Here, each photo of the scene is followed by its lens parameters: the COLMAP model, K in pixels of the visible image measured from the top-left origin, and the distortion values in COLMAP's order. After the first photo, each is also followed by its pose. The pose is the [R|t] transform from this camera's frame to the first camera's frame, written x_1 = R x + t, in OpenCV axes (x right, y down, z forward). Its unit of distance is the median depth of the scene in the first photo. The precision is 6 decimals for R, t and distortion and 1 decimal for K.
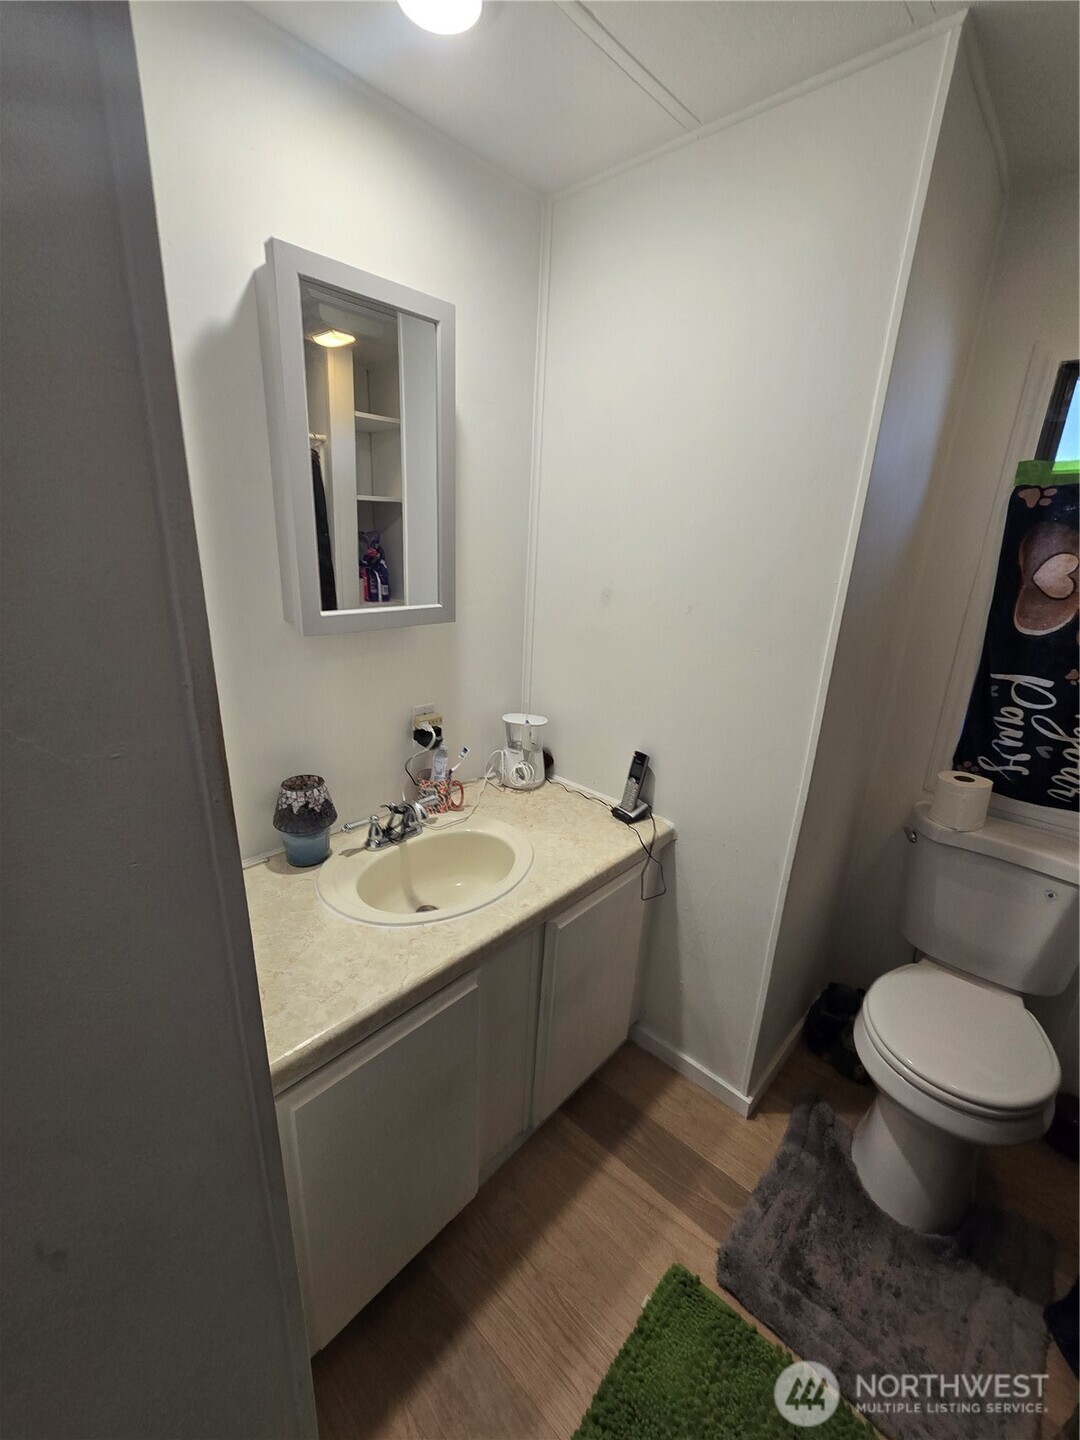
lens RADIAL K [[587.0, 0, 543.9], [0, 587.0, 726.9], [0, 0, 1]] dist [-0.008319, 0.000240]
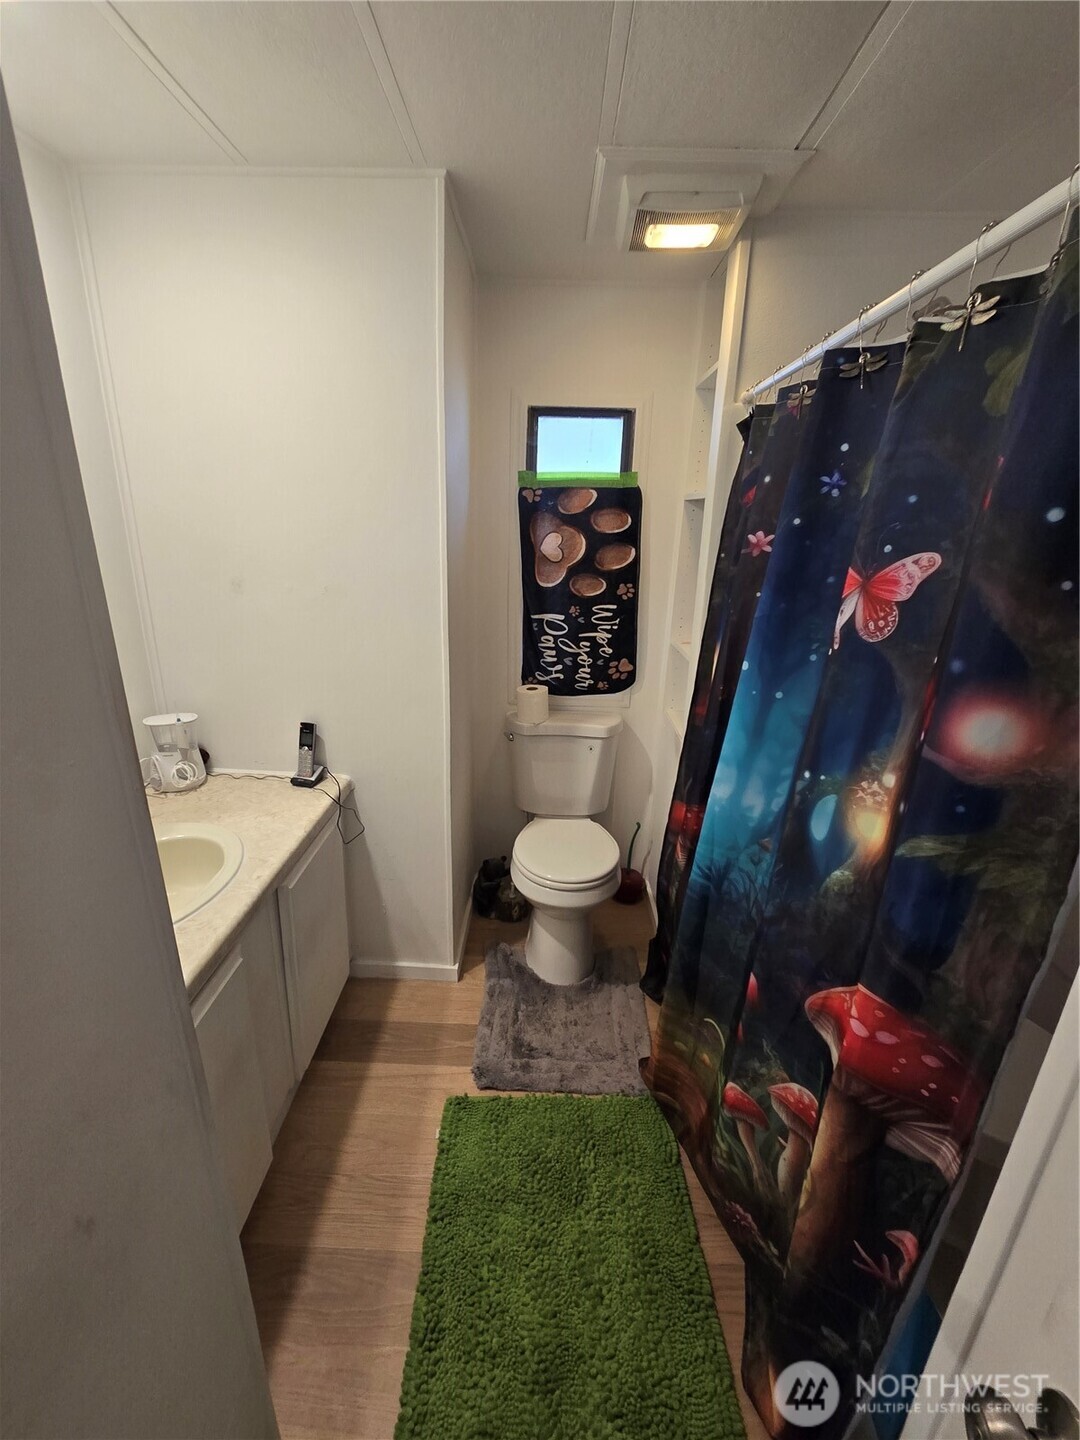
lens RADIAL K [[587.0, 0, 529.1], [0, 587.0, 715.4], [0, 0, 1]] dist [-0.008319, 0.000240]
pose [[0.754757, -0.220880, 0.617701, -0.209397], [0.205161, 0.973854, 0.097552, 0.009018], [-0.623098, 0.053101, 0.780339, -0.137993]]
